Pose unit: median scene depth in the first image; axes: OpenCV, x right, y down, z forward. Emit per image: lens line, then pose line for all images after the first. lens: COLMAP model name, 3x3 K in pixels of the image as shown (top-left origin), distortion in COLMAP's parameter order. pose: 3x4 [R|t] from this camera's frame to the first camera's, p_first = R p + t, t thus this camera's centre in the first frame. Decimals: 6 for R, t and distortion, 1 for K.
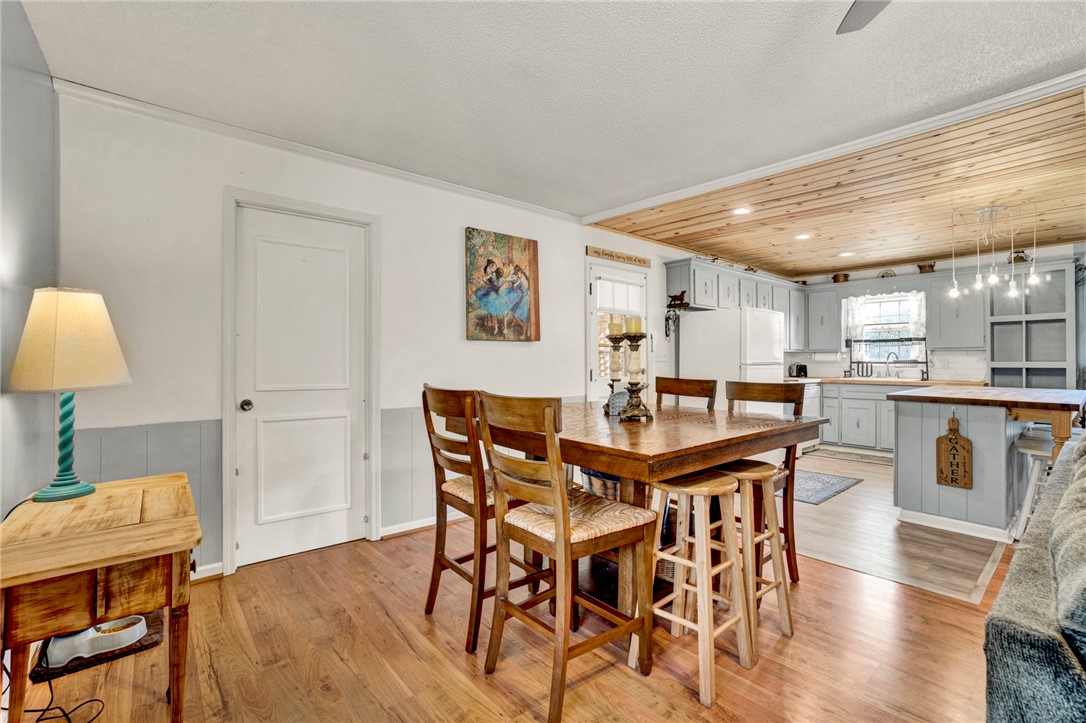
lens RADIAL K [[493.0, 0, 542.7], [0, 493.0, 355.4], [0, 0, 1]] dist [-0.045024, 0.023775]
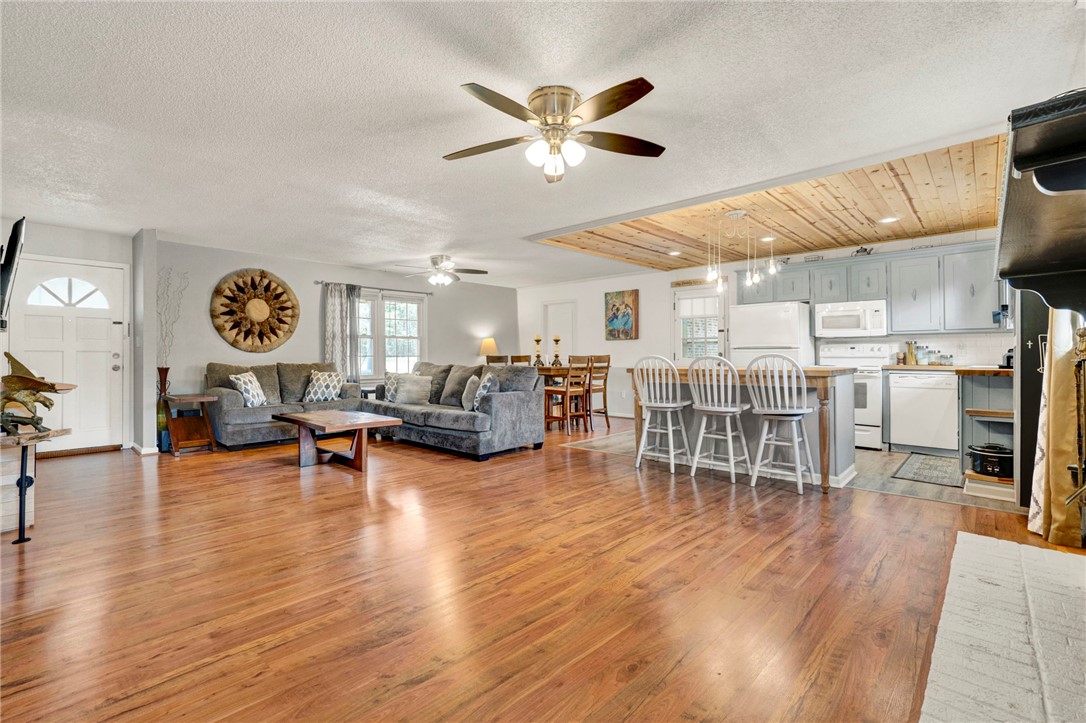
lens RADIAL K [[503.1, 0, 542.0], [0, 503.1, 345.2], [0, 0, 1]] dist [-0.040199, 0.001303]
pose [[0.112211, -0.026570, -0.993329, 1.588476], [0.013022, 0.999596, -0.025267, 0.034867], [0.993599, -0.010100, 0.112511, 0.301923]]
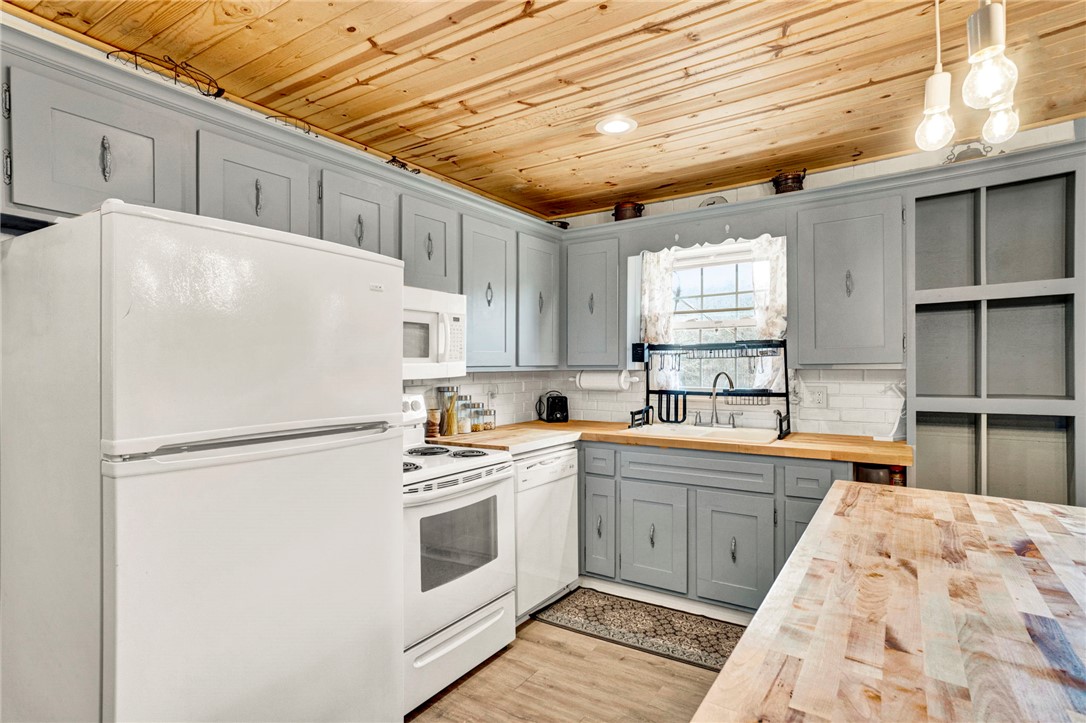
lens RADIAL K [[549.8, 0, 553.4], [0, 549.8, 356.5], [0, 0, 1]] dist [-0.002836, 0.000053]
pose [[0.959511, -0.000858, 0.281669, 0.499465], [0.002262, 0.999987, -0.004661, -0.022794], [-0.281662, 0.005109, 0.959500, 0.646115]]
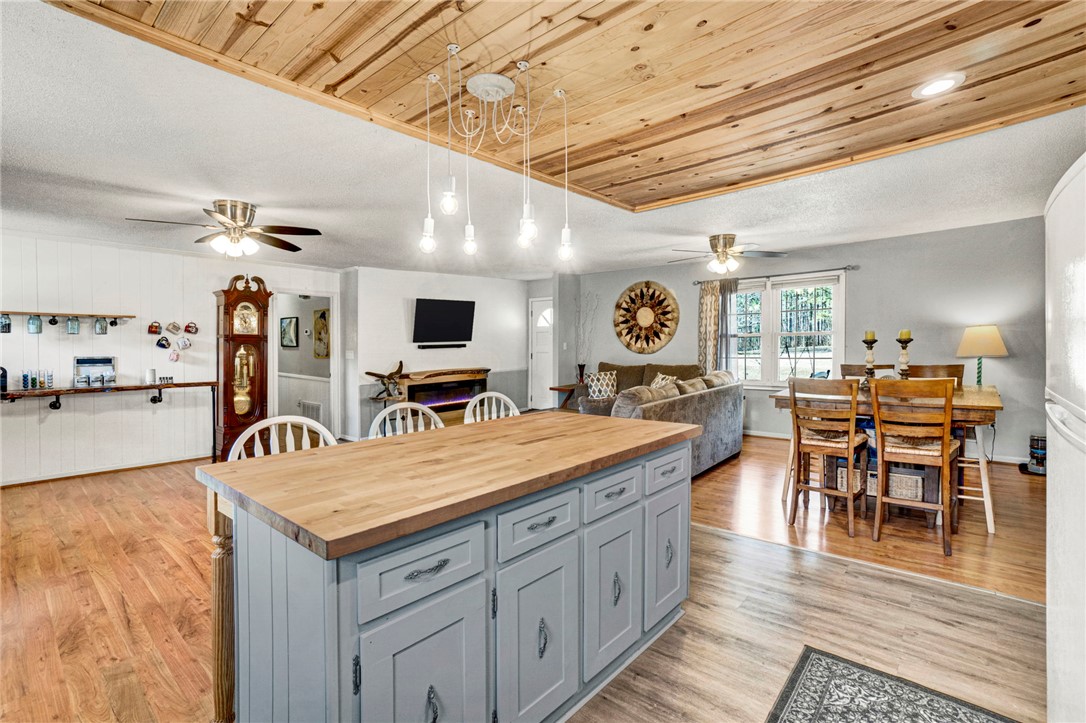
lens RADIAL K [[503.1, 0, 542.0], [0, 503.1, 345.2], [0, 0, 1]] dist [-0.040199, 0.001303]
pose [[-0.992281, 0.018147, -0.122672, 0.724122], [0.018046, 0.999835, 0.001935, -0.022187], [0.122687, -0.000294, -0.992445, 1.165573]]
